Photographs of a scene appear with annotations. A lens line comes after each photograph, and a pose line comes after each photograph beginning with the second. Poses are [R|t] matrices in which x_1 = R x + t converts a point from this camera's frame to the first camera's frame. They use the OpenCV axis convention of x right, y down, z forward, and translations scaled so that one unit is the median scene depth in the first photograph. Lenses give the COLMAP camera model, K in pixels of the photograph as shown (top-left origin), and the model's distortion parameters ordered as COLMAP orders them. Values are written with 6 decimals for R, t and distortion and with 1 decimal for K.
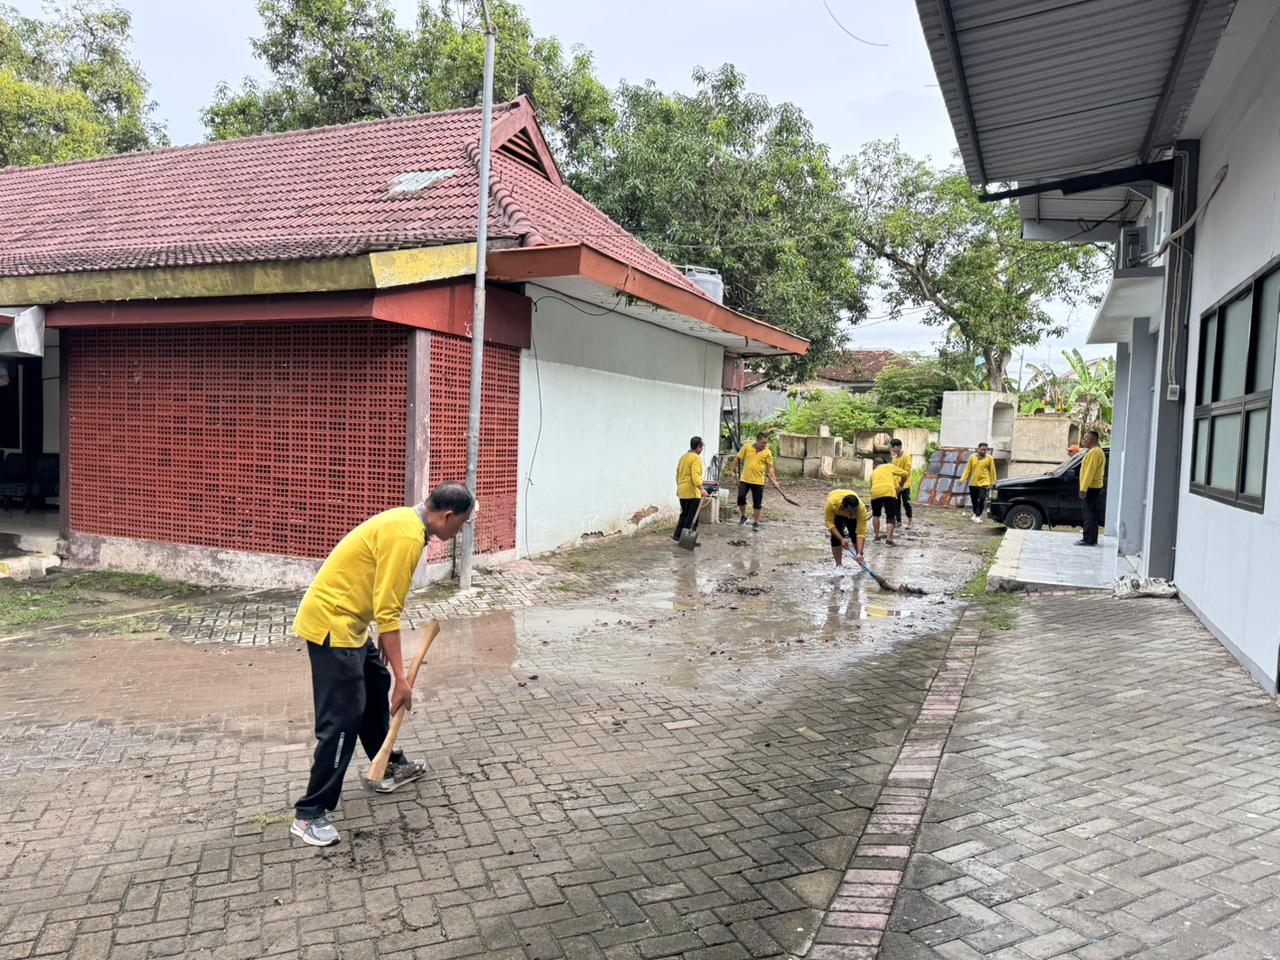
lens RADIAL K [[882.1, 0, 640.0], [0, 882.1, 480.0], [0, 0, 1]] dist [0.005758, -0.000256]
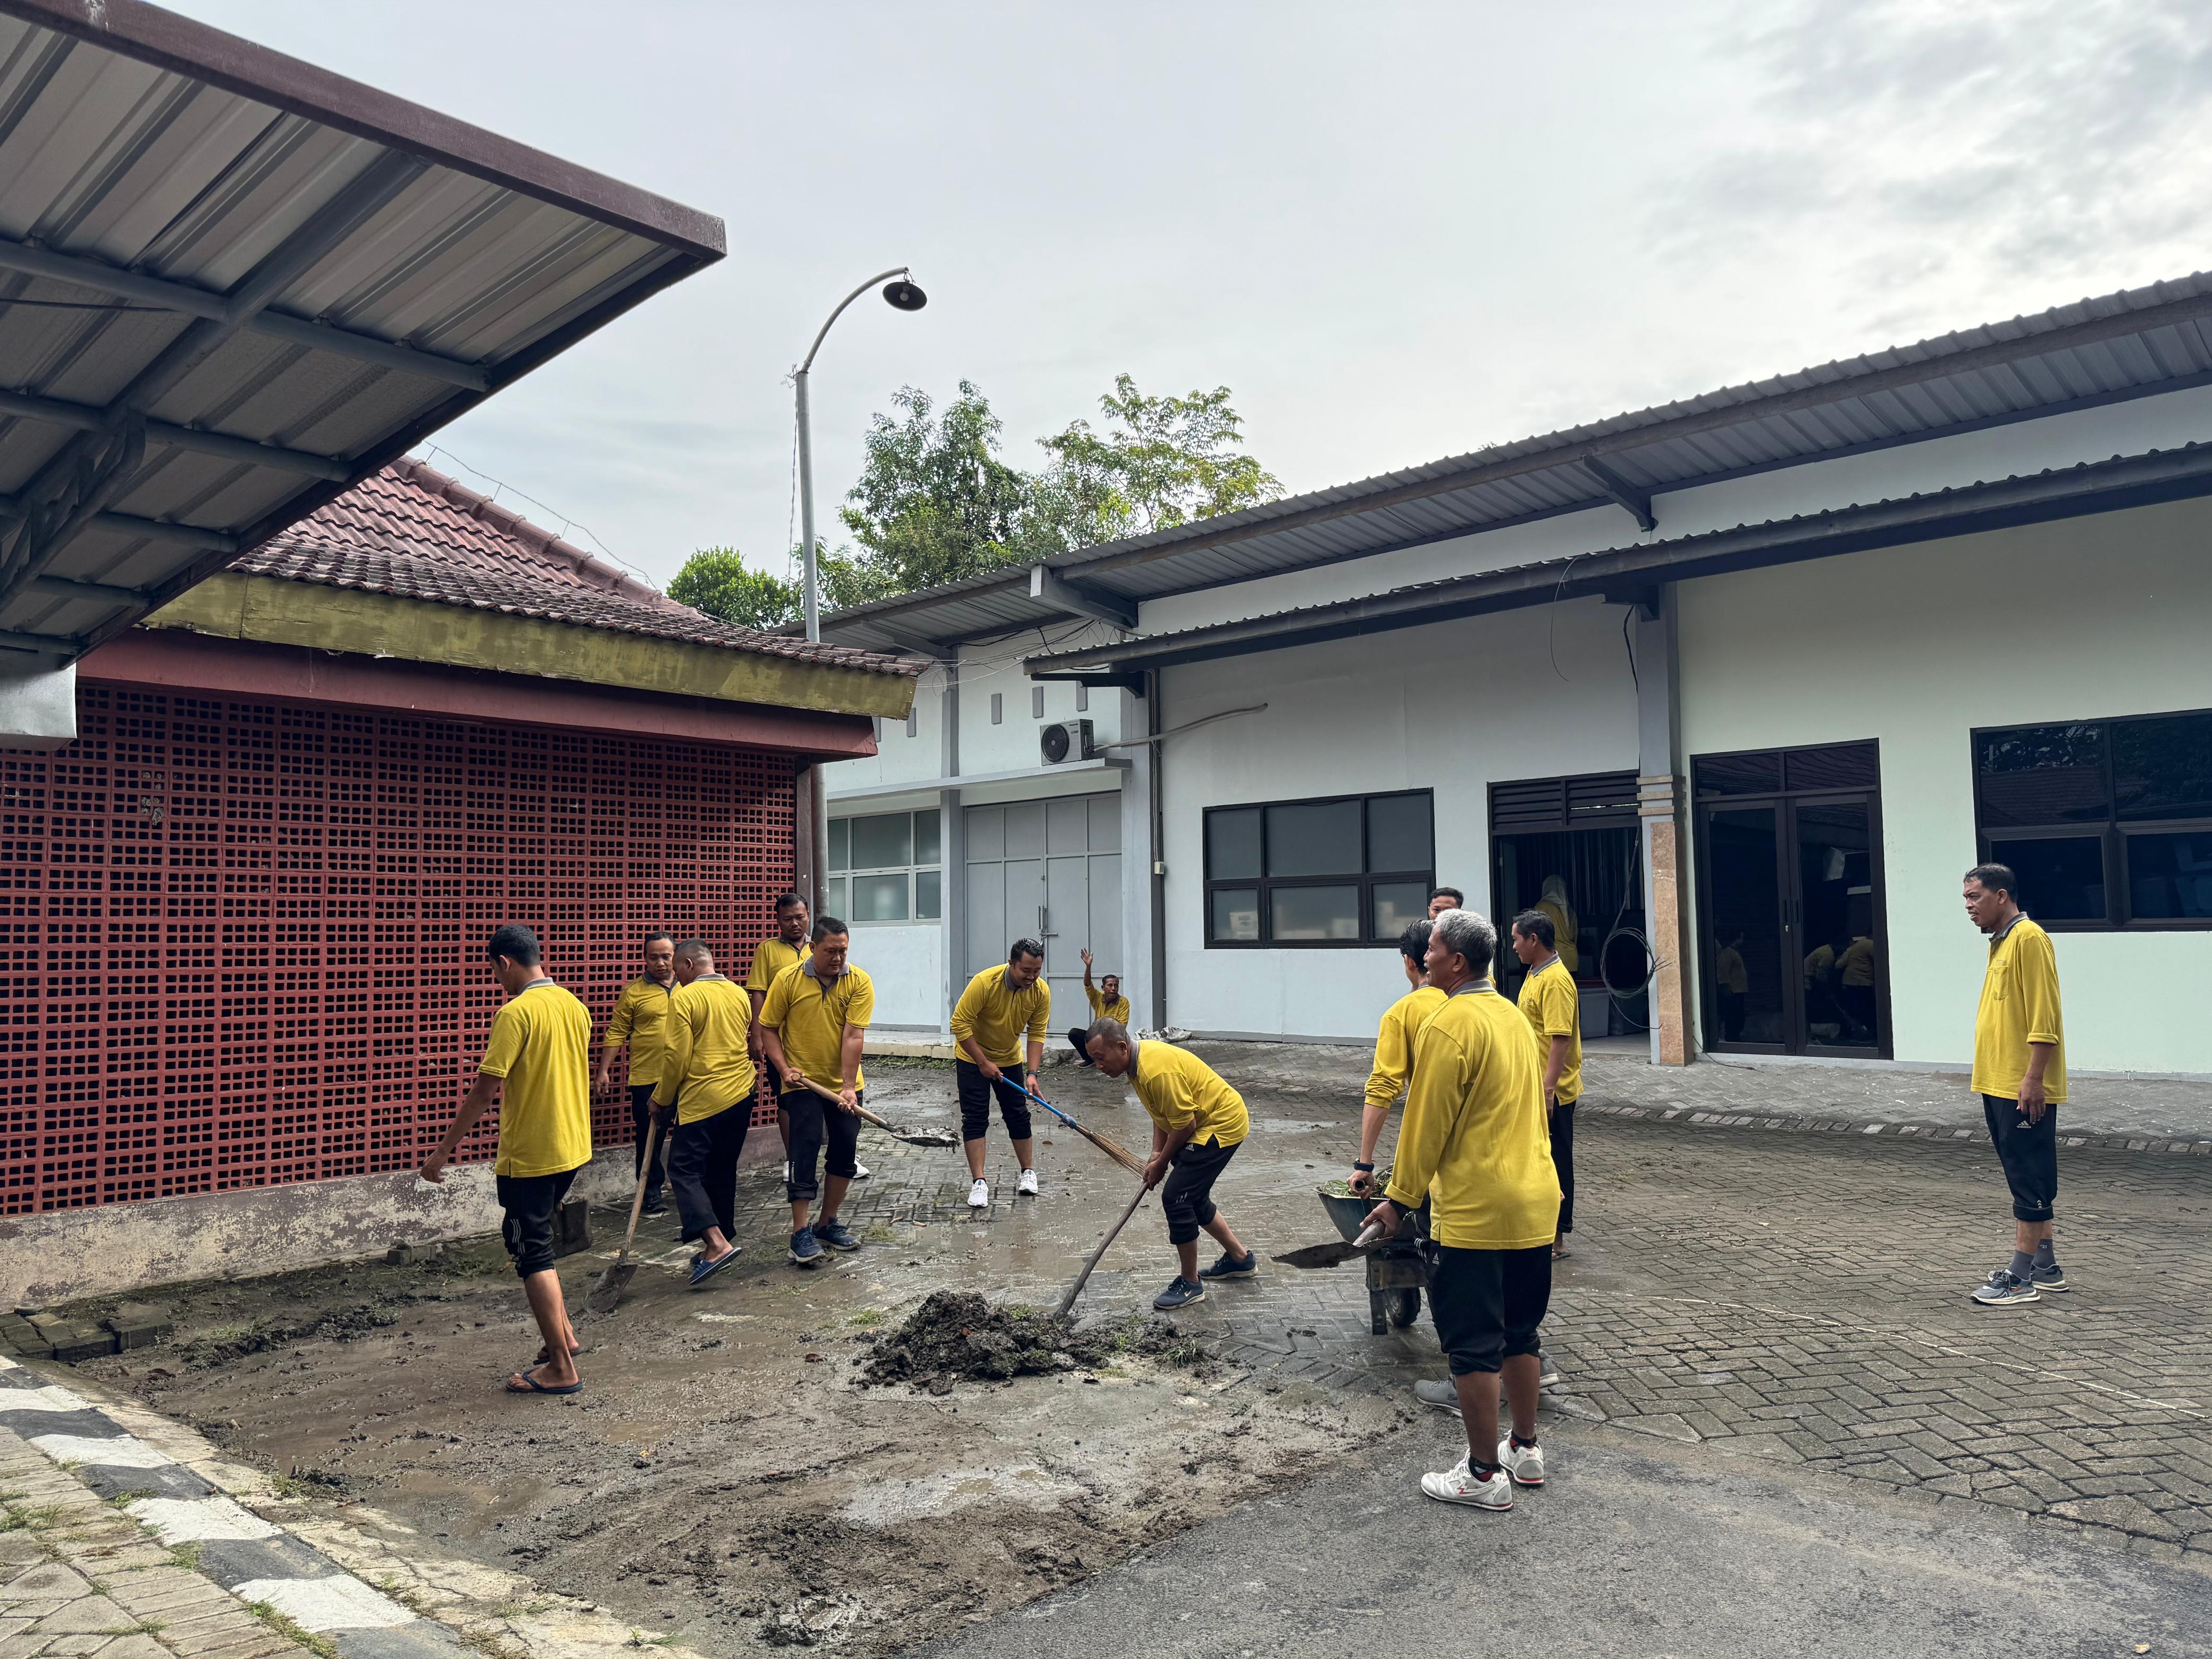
lens RADIAL K [[1524.3, 0, 1106.0], [0, 1524.3, 829.5], [0, 0, 1]] dist [0.005758, -0.000256]
pose [[0.334277, 0.024978, 0.942144, -1.177230], [0.061982, 0.996902, -0.048421, -0.046510], [-0.940435, 0.074582, 0.331693, 0.358266]]
